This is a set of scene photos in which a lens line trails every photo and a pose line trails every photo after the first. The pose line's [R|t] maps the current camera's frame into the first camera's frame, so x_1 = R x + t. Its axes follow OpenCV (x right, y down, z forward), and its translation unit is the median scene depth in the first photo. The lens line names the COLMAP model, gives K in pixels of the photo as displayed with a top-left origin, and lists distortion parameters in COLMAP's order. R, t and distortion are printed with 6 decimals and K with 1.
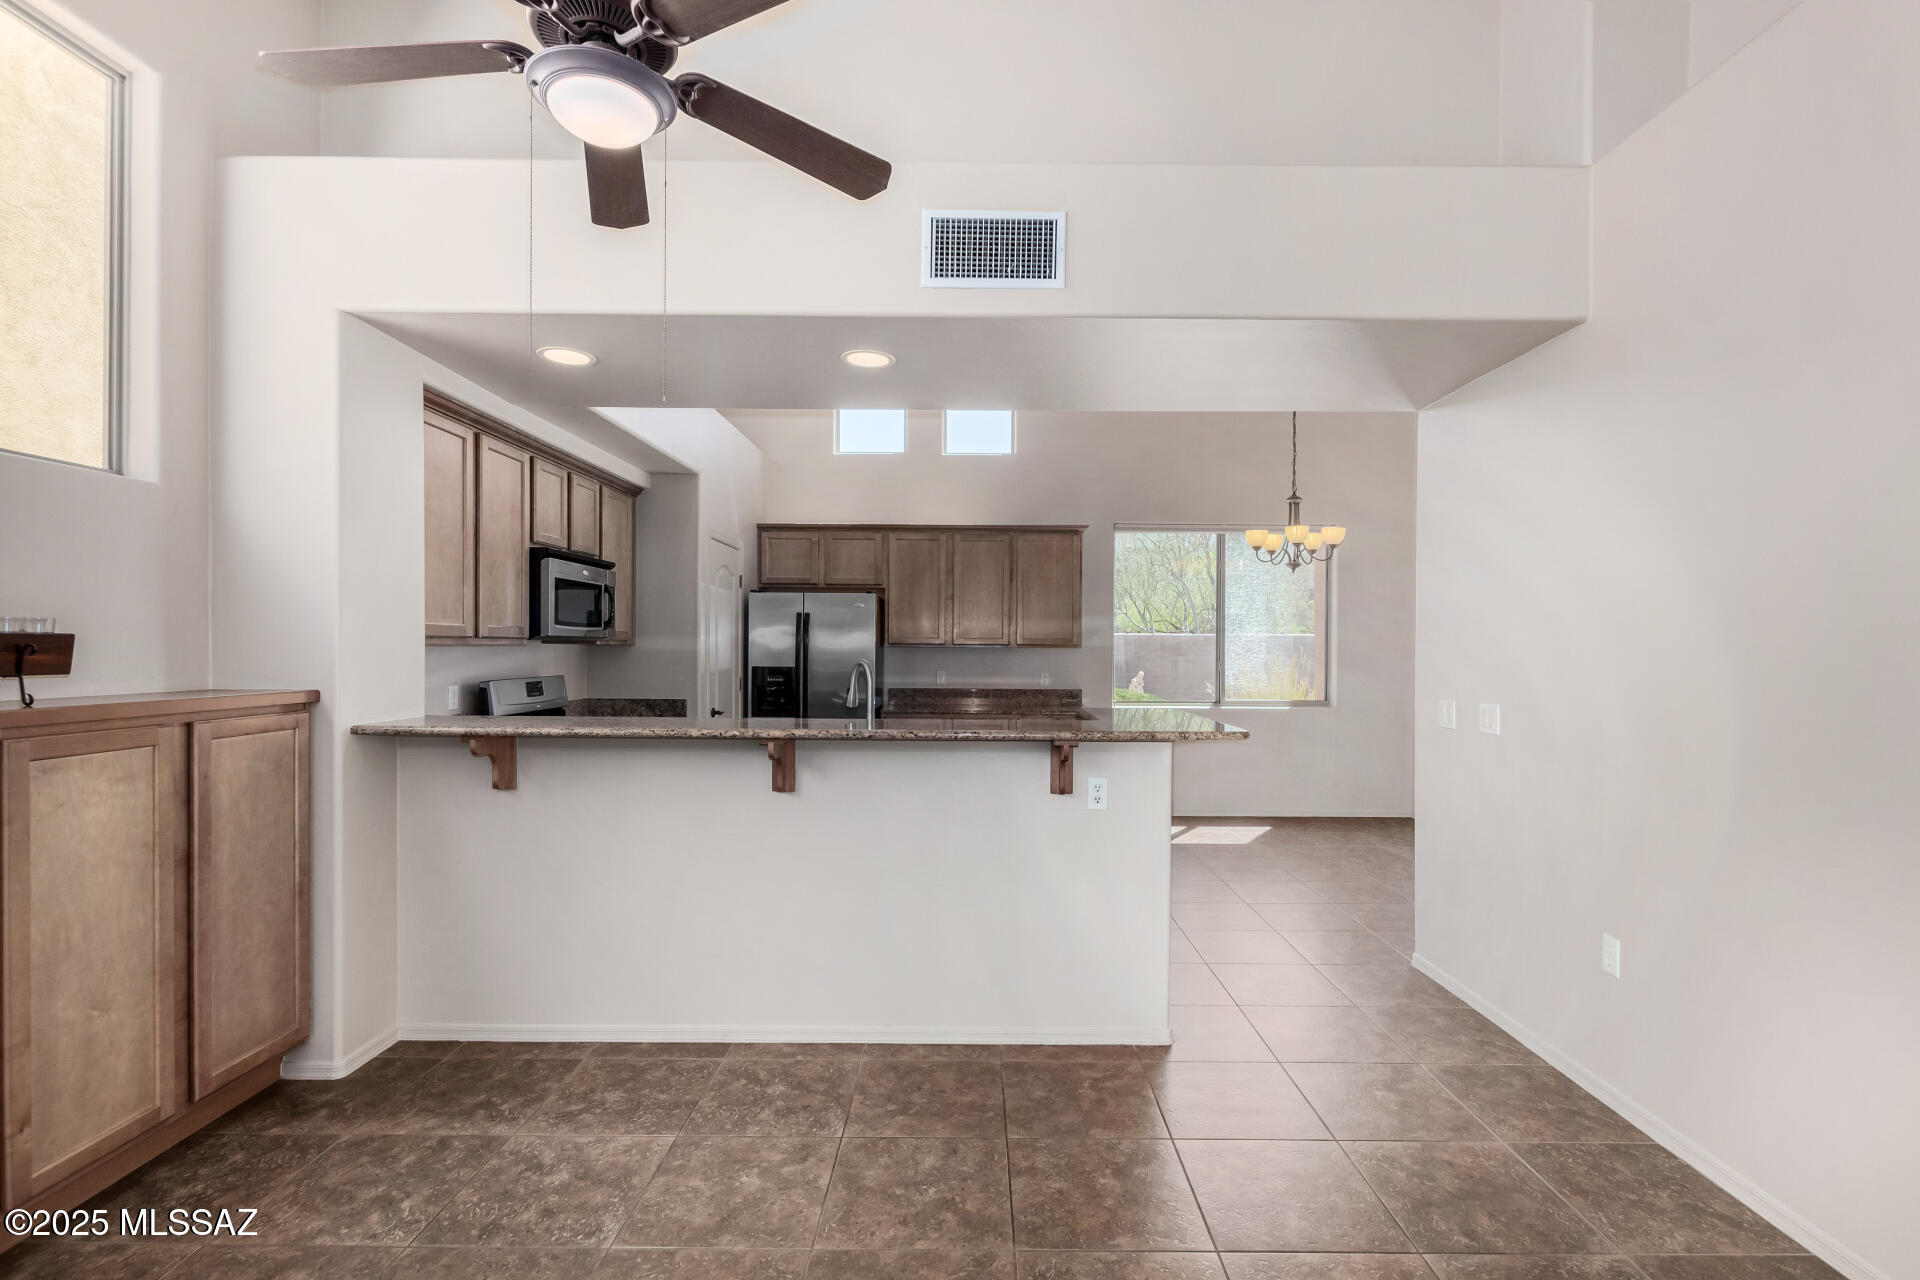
lens RADIAL K [[892.9, 0, 982.1], [0, 892.9, 648.9], [0, 0, 1]] dist [0.008761, -0.003779]
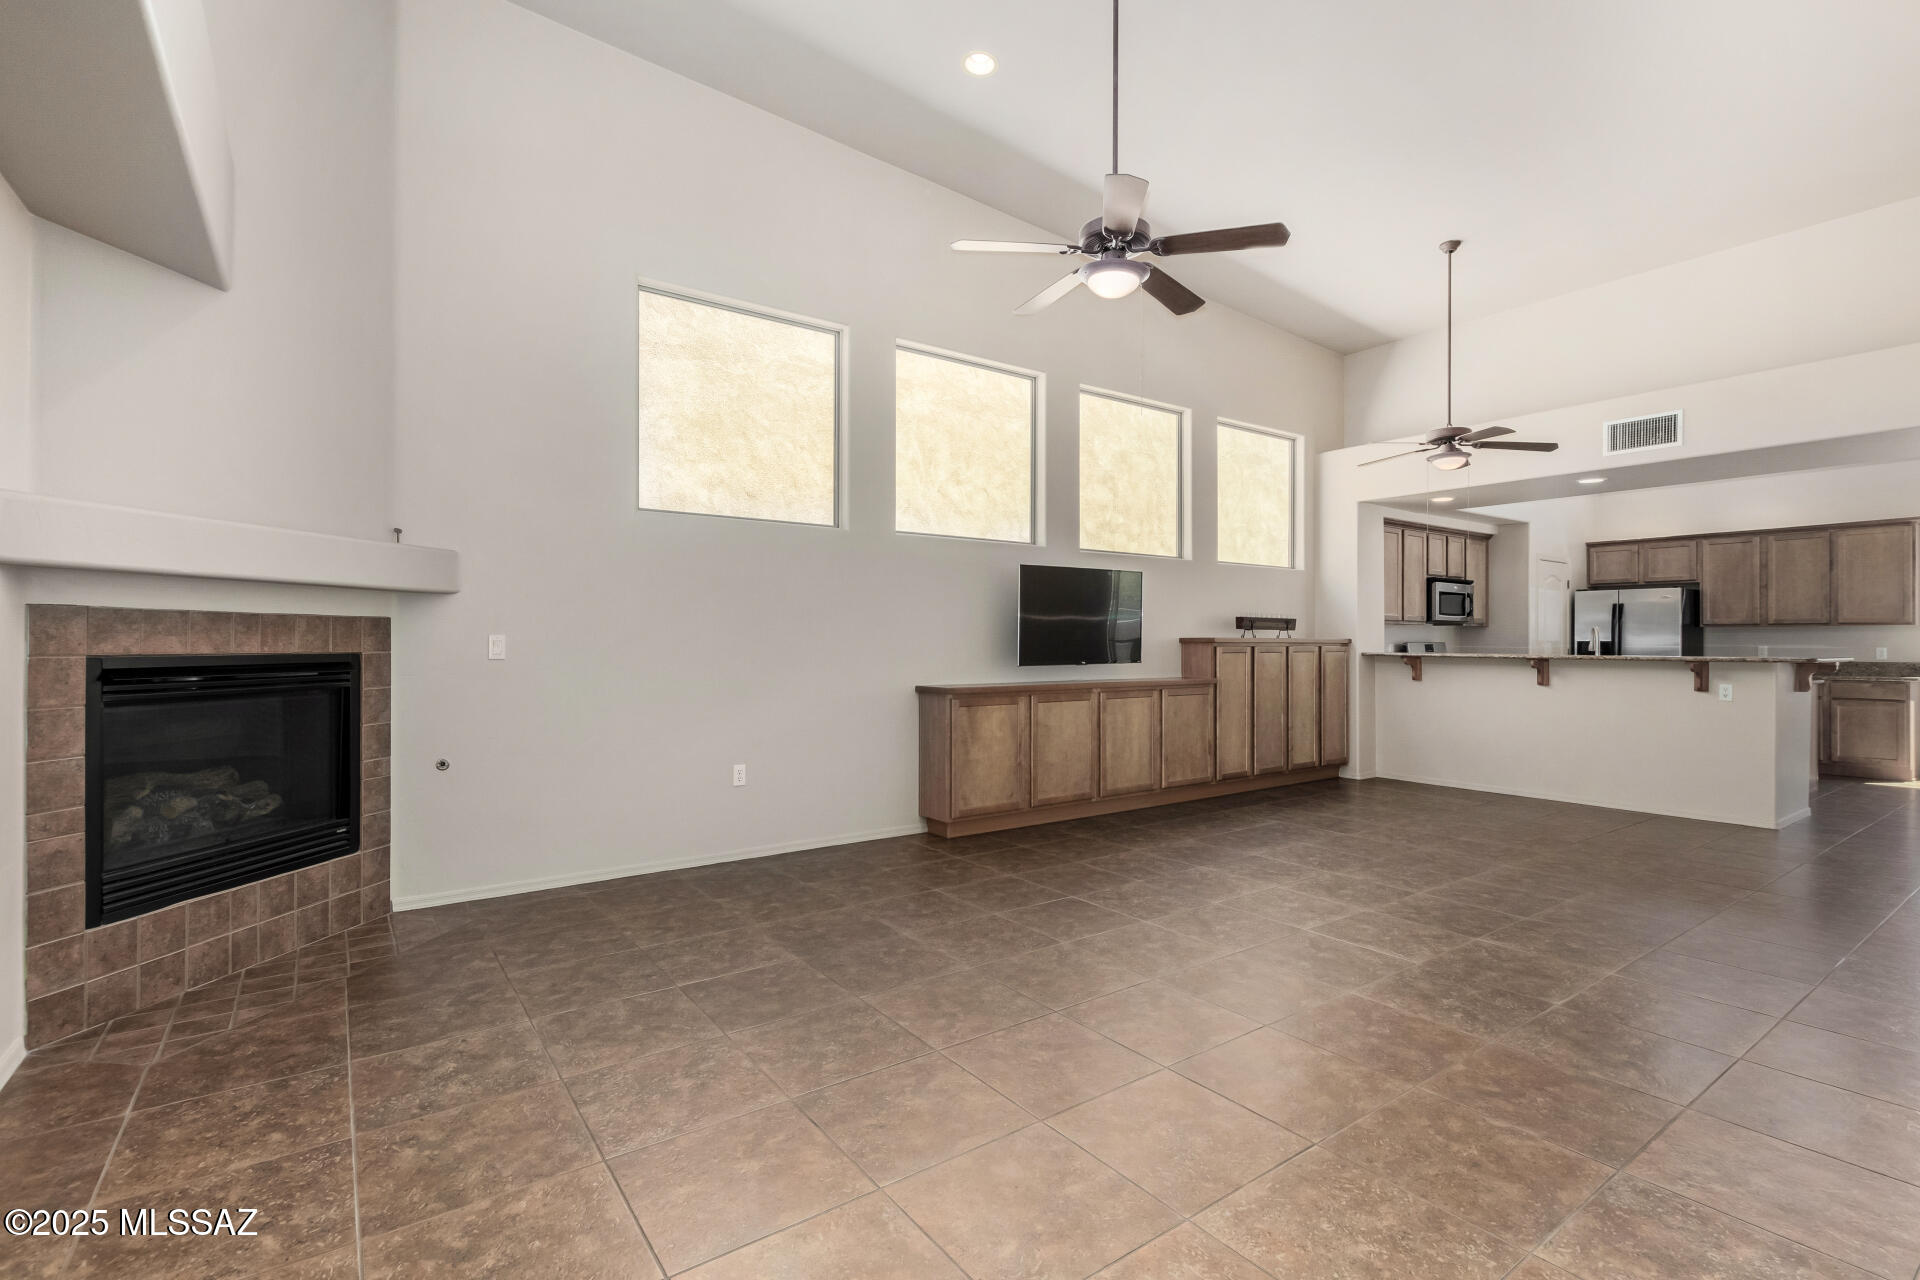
lens RADIAL K [[892.9, 0, 958.4], [0, 892.9, 642.0], [0, 0, 1]] dist [0.008761, -0.003779]
pose [[0.582466, -0.004990, -0.812839, 0.756344], [-0.002416, 0.999966, -0.007869, 0.075292], [0.812851, 0.006547, 0.582435, -1.506176]]
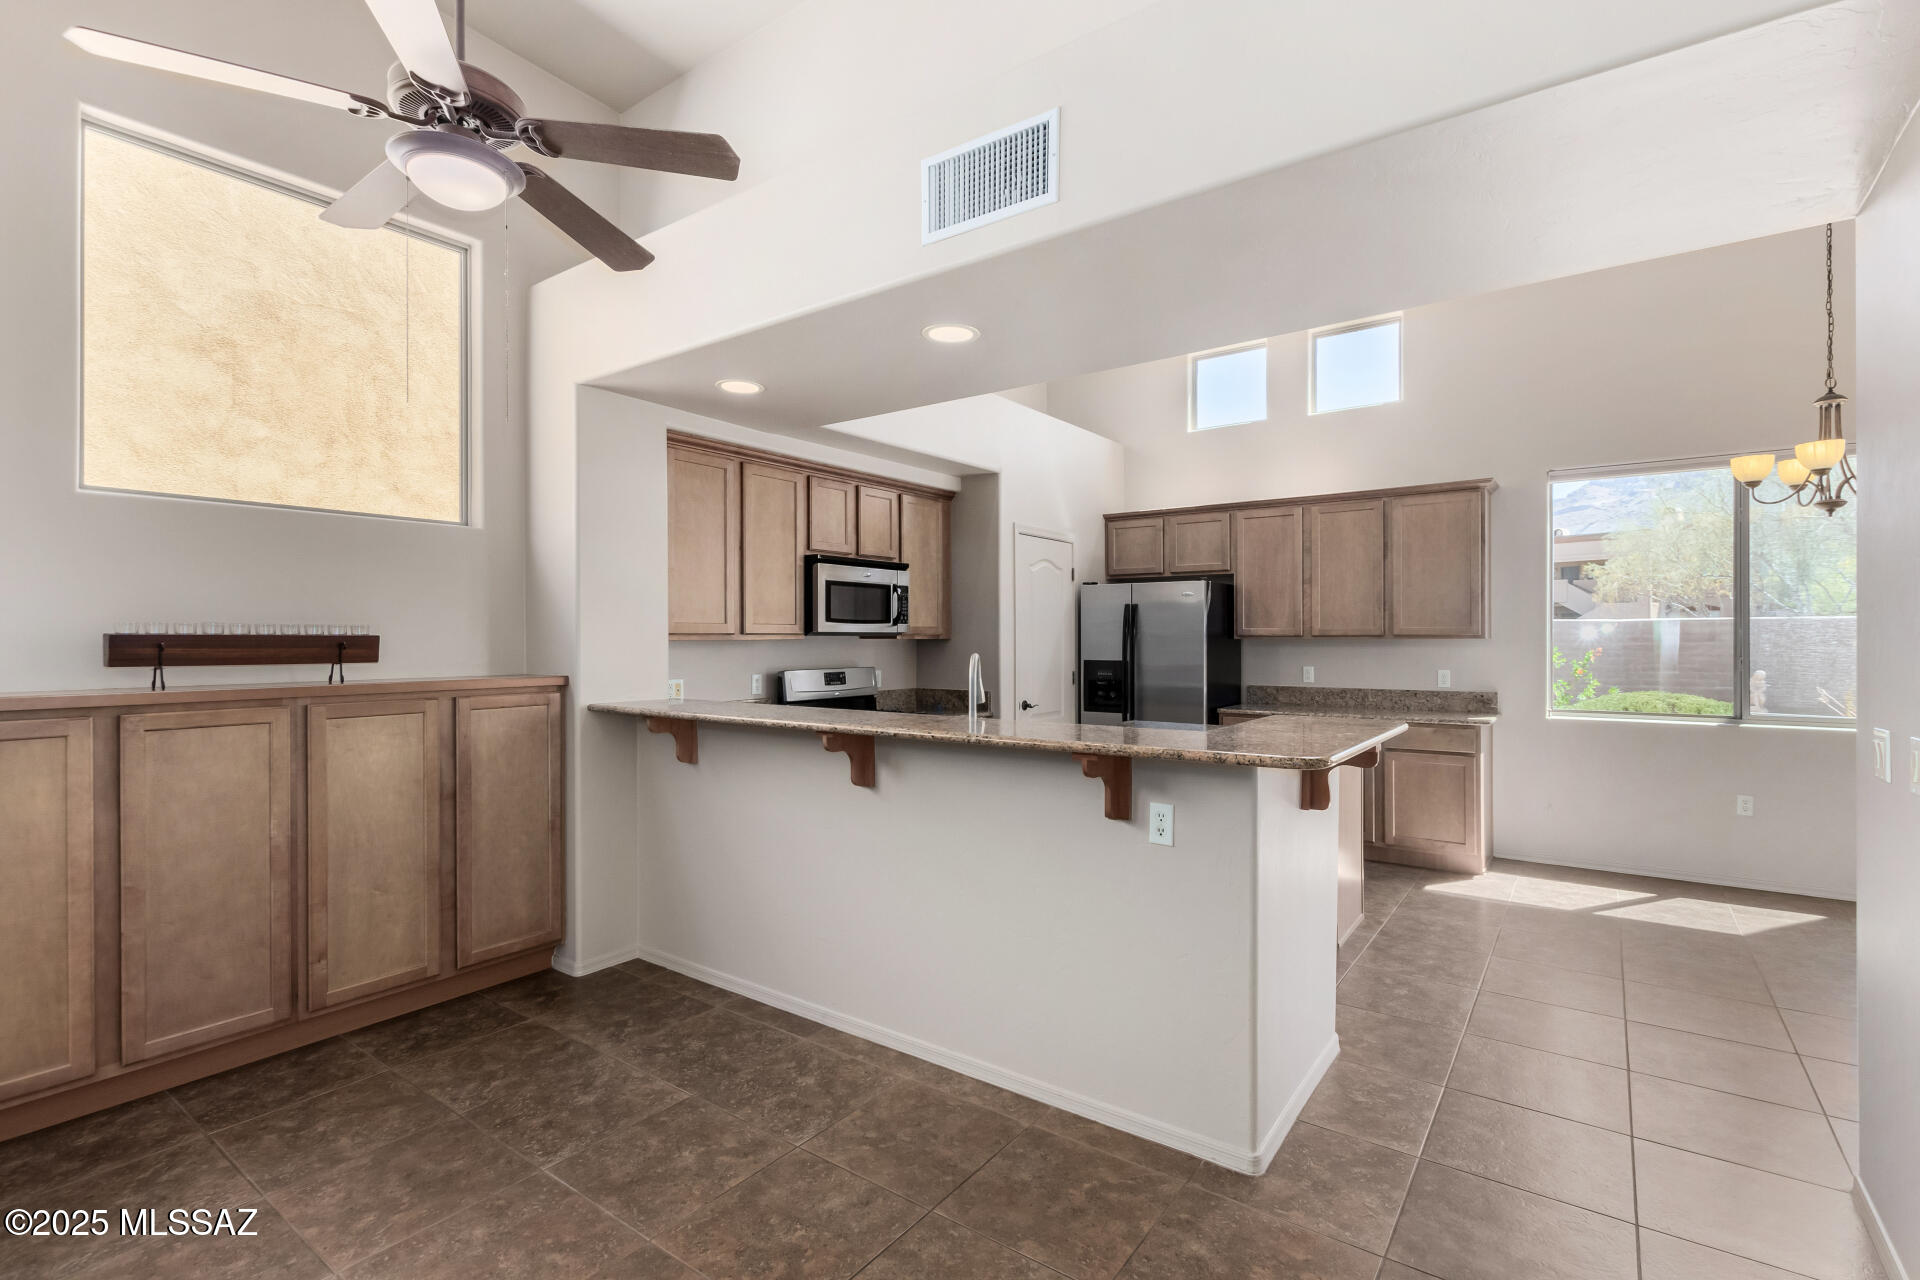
lens RADIAL K [[892.9, 0, 964.8], [0, 892.9, 640.3], [0, 0, 1]] dist [0.008761, -0.003779]
pose [[0.807364, -0.006744, -0.590015, 0.467315], [0.005584, 0.999977, -0.003789, 0.001644], [0.590027, -0.000235, 0.807383, 0.268420]]
